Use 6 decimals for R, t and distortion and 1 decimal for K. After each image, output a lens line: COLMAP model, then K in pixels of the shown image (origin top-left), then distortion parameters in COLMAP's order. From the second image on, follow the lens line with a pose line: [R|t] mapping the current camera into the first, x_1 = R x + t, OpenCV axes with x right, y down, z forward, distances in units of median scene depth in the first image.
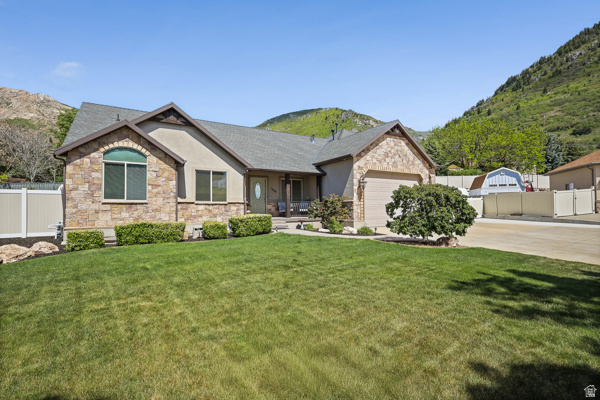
lens RADIAL K [[287.7, 0, 306.6], [0, 287.7, 186.9], [0, 0, 1]] dist [-0.005715, 0.001006]
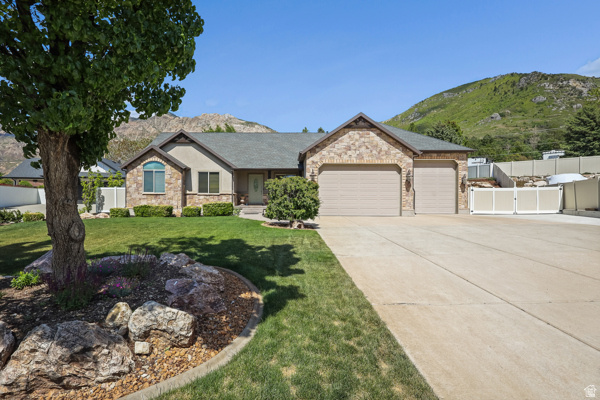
lens RADIAL K [[287.7, 0, 285.7], [0, 287.7, 197.6], [0, 0, 1]] dist [-0.005715, 0.001006]
pose [[0.846571, 0.002496, -0.532269, 0.695713], [0.030717, 0.998093, 0.053535, 0.006774], [0.531388, -0.061671, 0.844881, -0.021193]]
